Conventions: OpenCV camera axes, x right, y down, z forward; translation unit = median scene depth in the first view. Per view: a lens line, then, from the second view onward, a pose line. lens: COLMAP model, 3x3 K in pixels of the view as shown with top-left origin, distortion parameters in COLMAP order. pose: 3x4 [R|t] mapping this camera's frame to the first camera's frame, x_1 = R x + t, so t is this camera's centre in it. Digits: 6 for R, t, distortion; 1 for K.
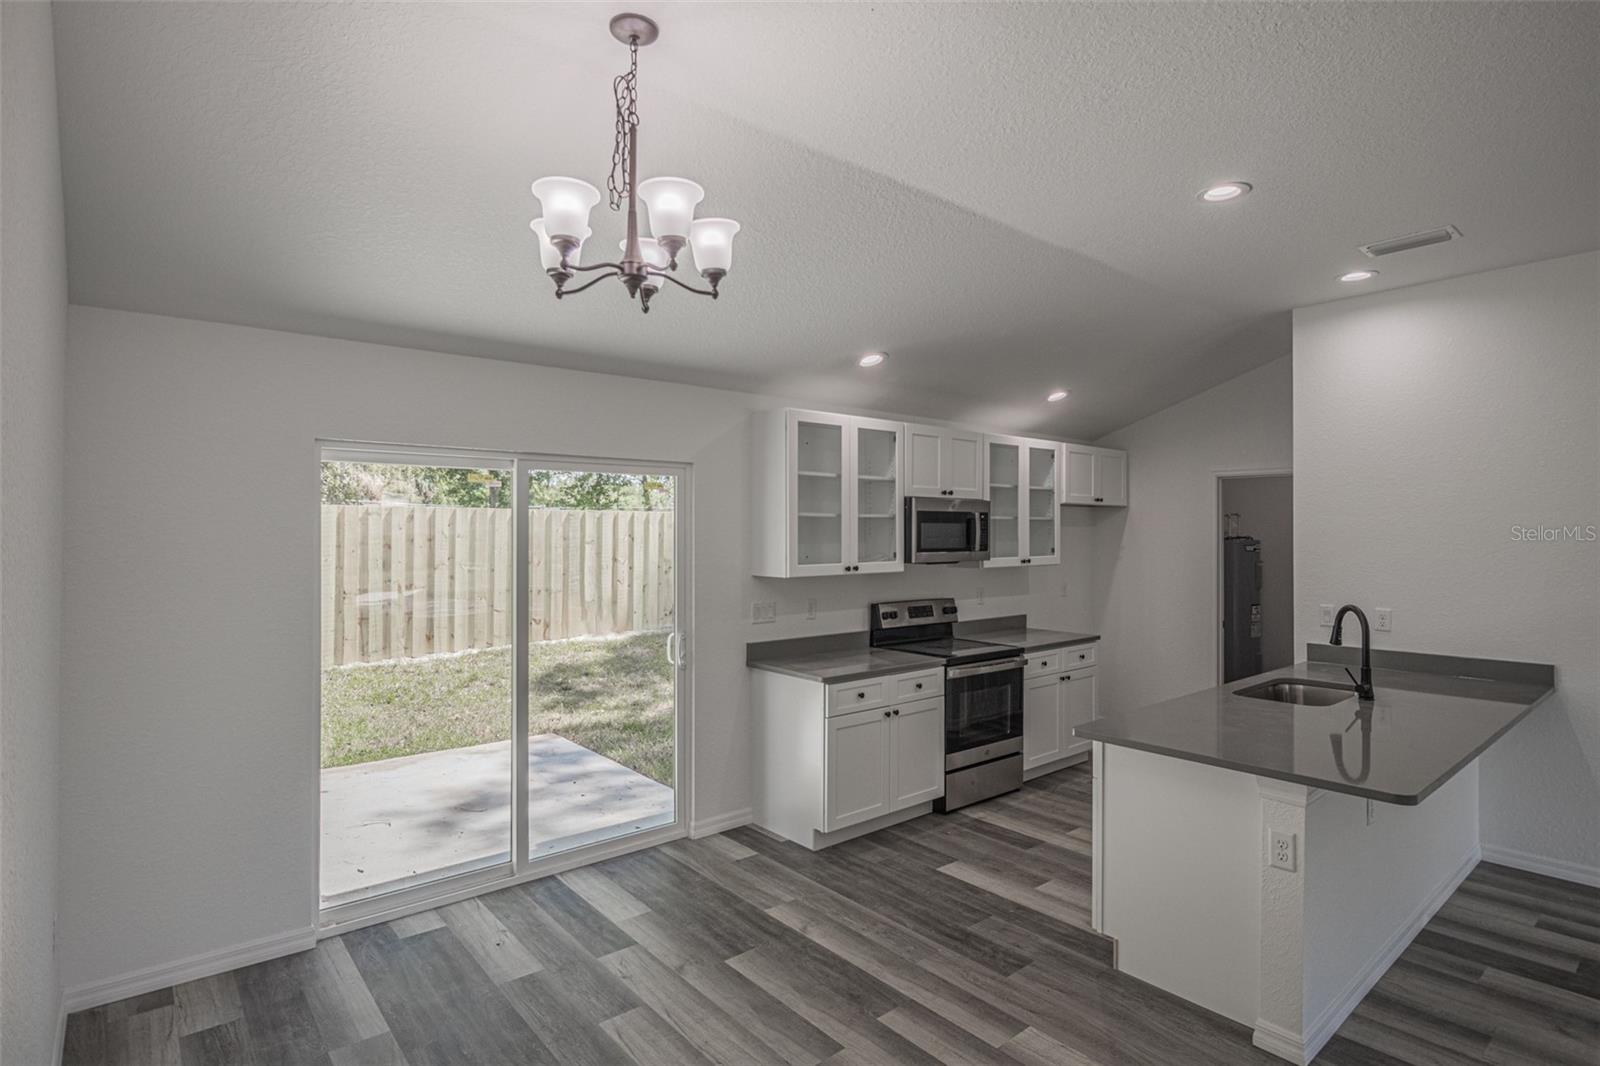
lens RADIAL K [[814.8, 0, 803.5], [0, 814.8, 523.9], [0, 0, 1]] dist [-0.014193, 0.000223]
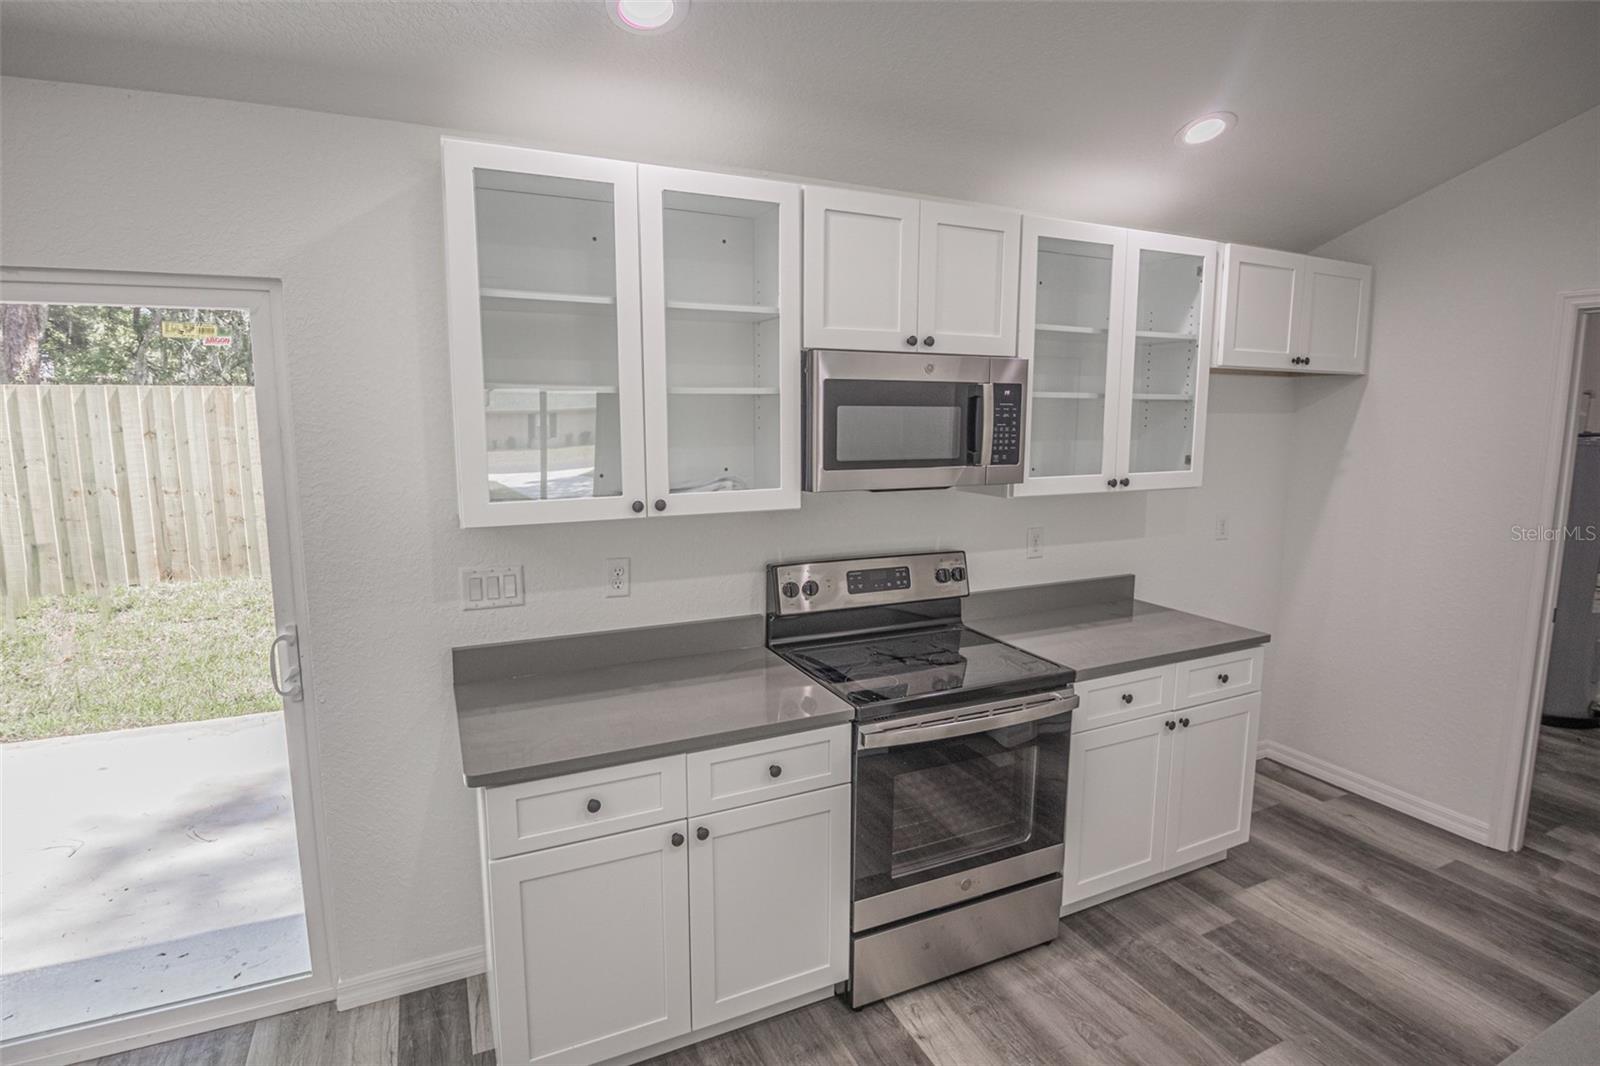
lens RADIAL K [[798.9, 0, 804.3], [0, 798.9, 523.6], [0, 0, 1]] dist [-0.025982, -0.000897]
pose [[0.967261, 0.034943, -0.251368, 0.271950], [0.001667, 0.989580, 0.143976, -0.000329], [0.253780, -0.139682, 0.957123, 0.617973]]
